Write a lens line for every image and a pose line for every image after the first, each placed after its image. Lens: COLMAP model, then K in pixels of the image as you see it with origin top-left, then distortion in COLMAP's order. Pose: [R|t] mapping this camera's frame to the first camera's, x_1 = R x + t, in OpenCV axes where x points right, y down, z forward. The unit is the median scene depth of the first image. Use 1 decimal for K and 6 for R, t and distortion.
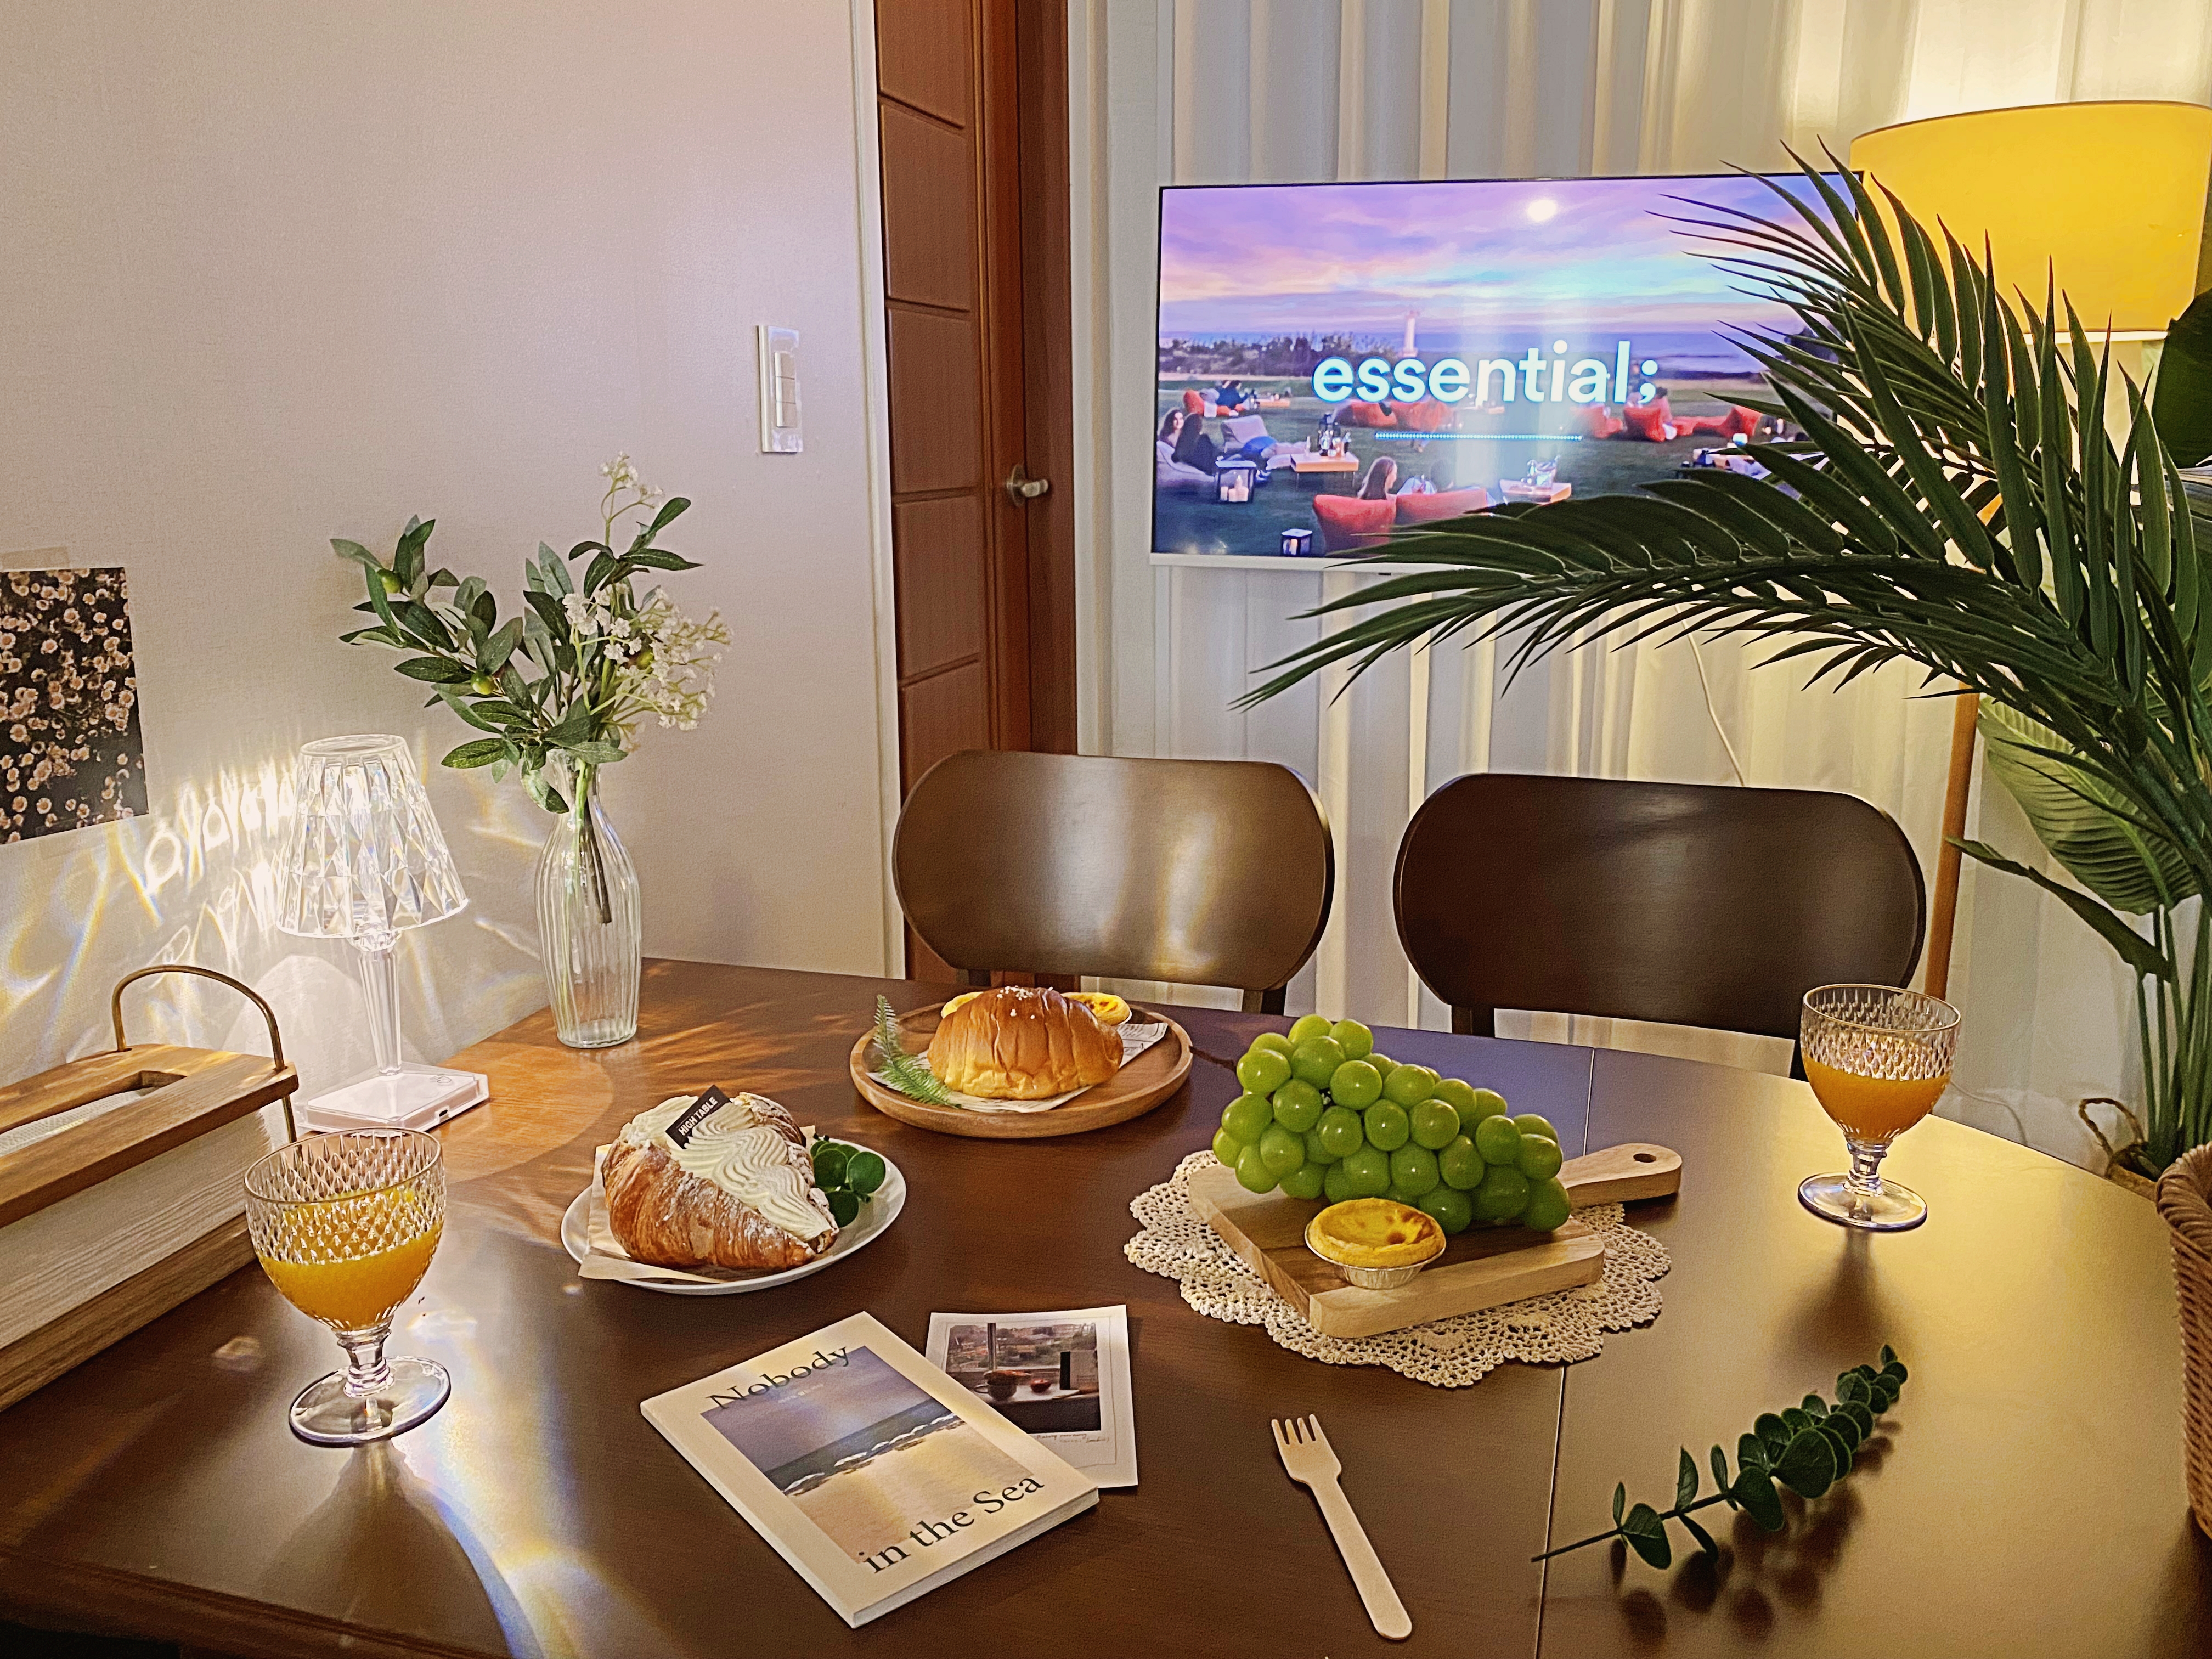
lens RADIAL K [[1674.6, 0, 1109.9], [0, 1674.6, 822.7], [0, 0, 1]] dist [0.040551, -0.041653]
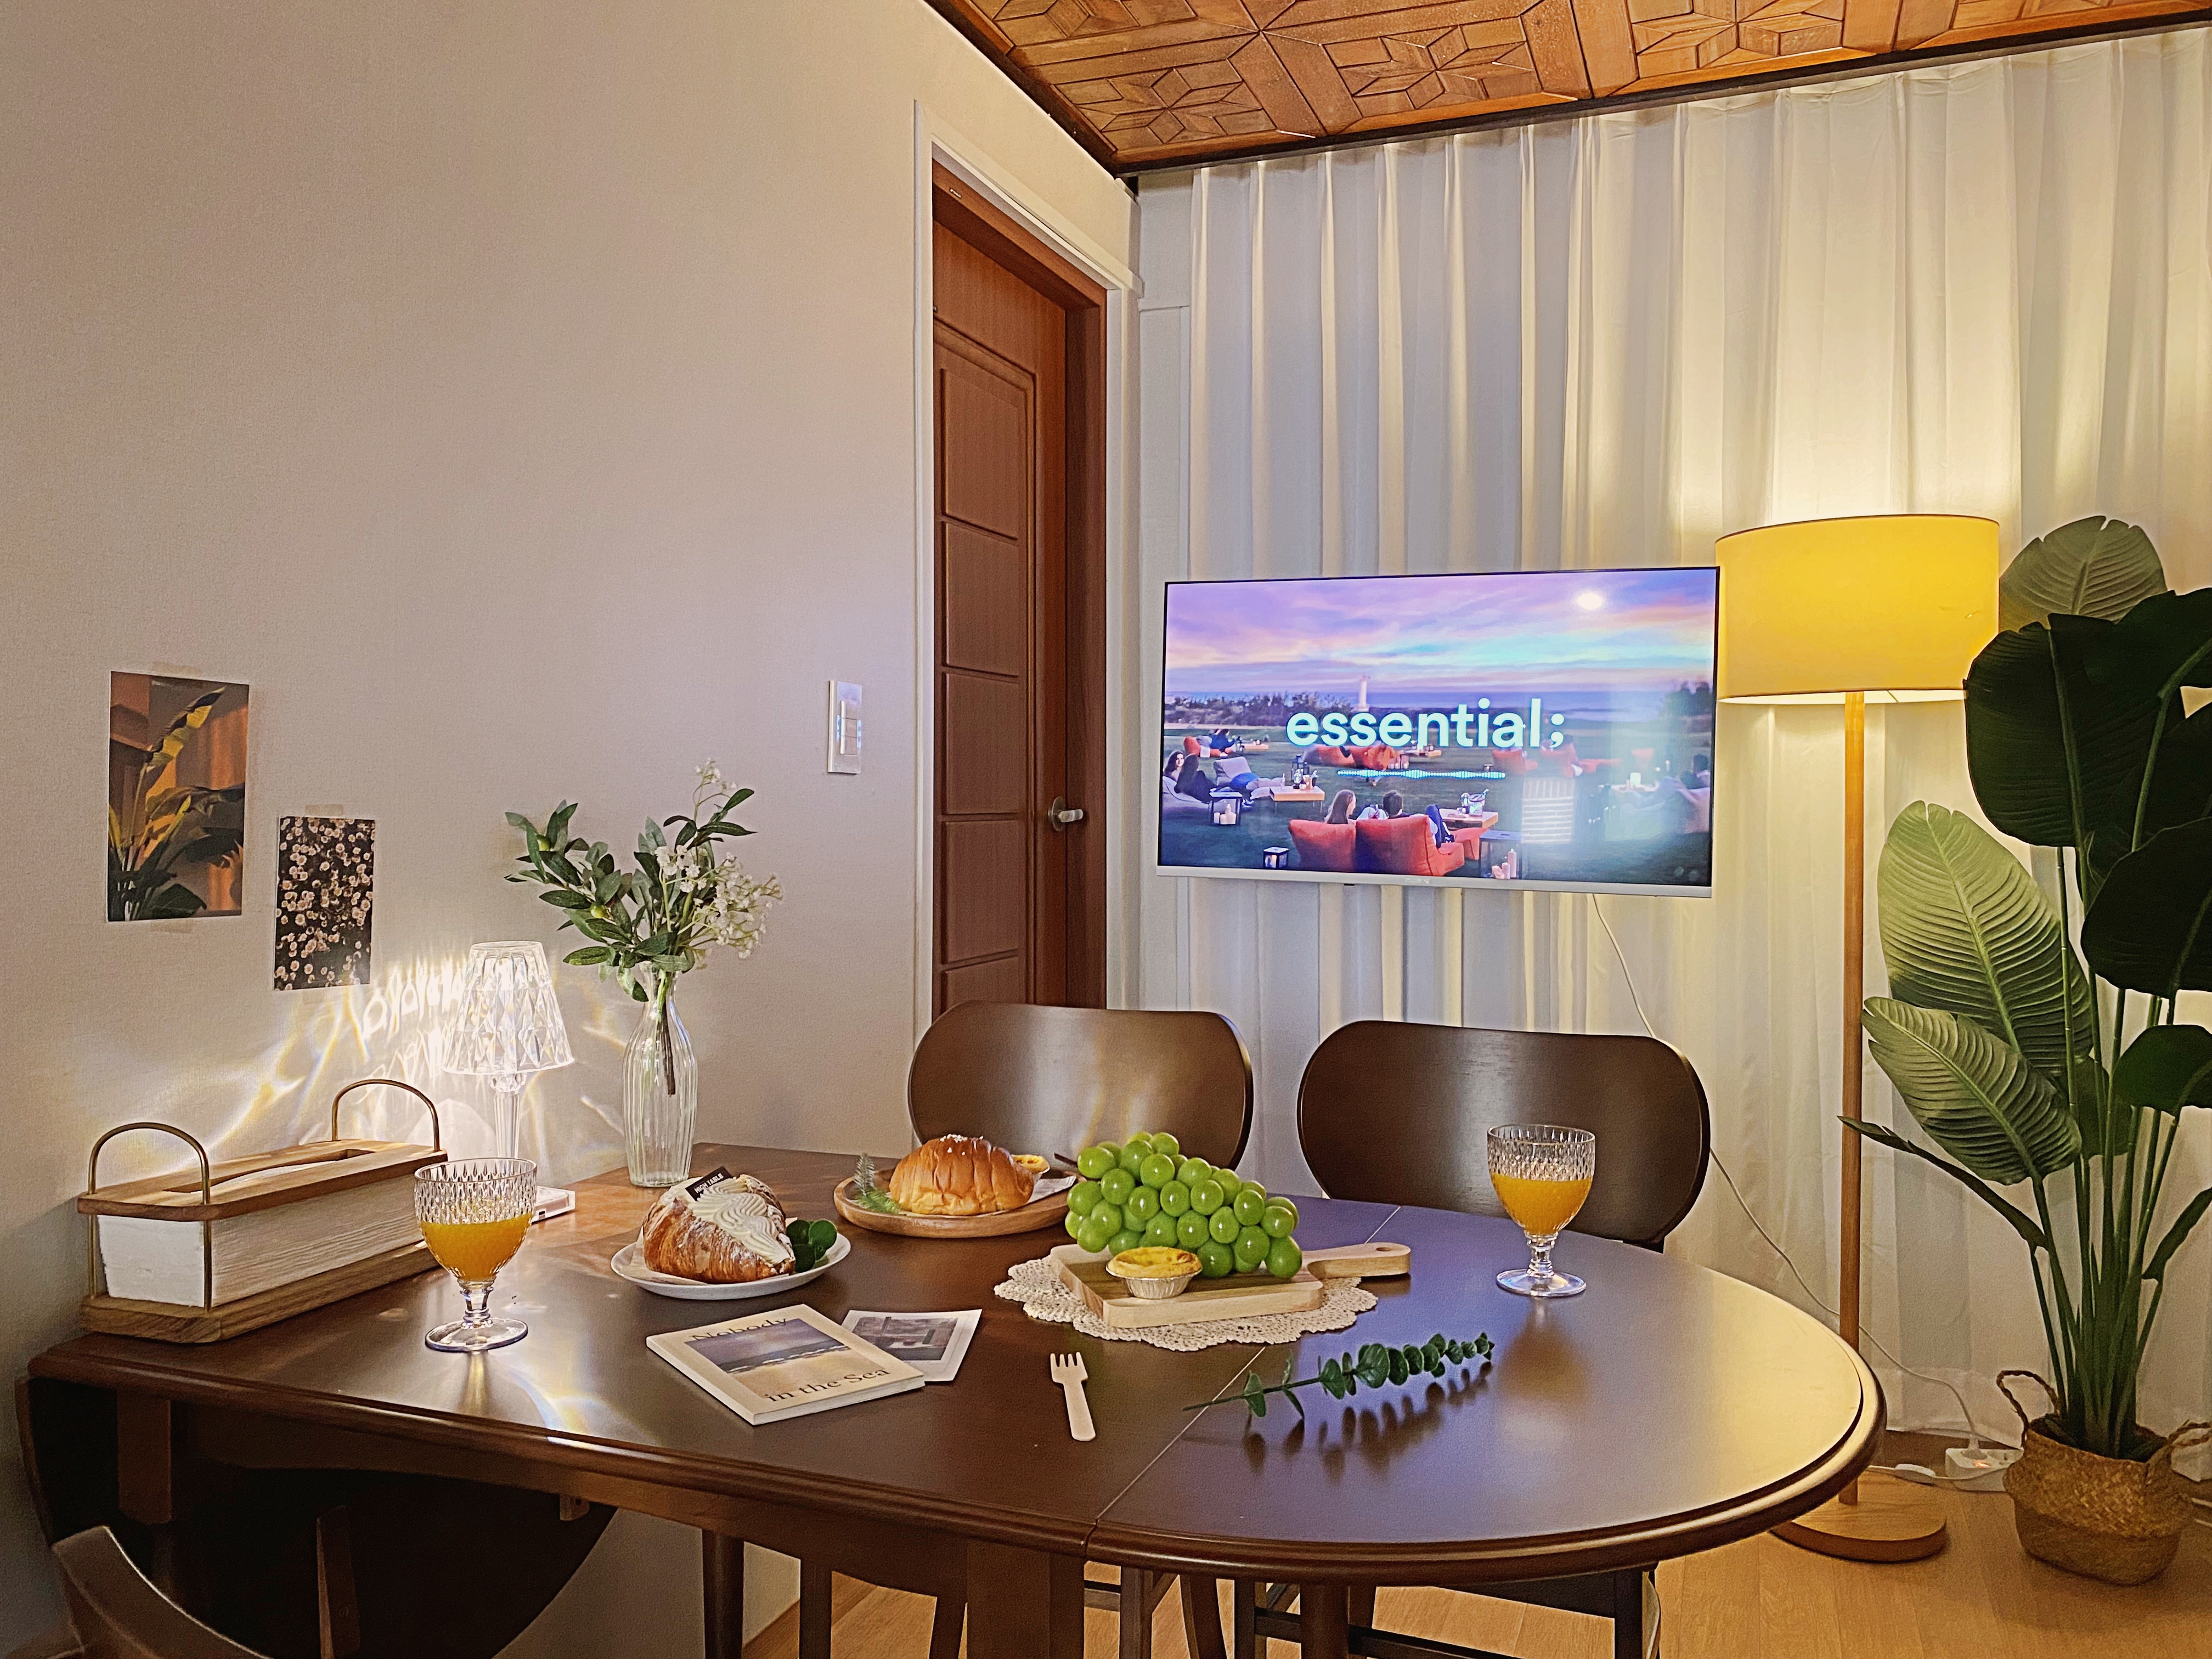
lens RADIAL K [[1674.6, 0, 1105.6], [0, 1674.6, 828.4], [0, 0, 1]] dist [0.040551, -0.041653]
pose [[0.996570, 0.009609, -0.082198, 0.192170], [-0.026839, 0.977080, -0.211175, 0.152762], [0.078284, 0.212656, 0.973986, -0.412821]]
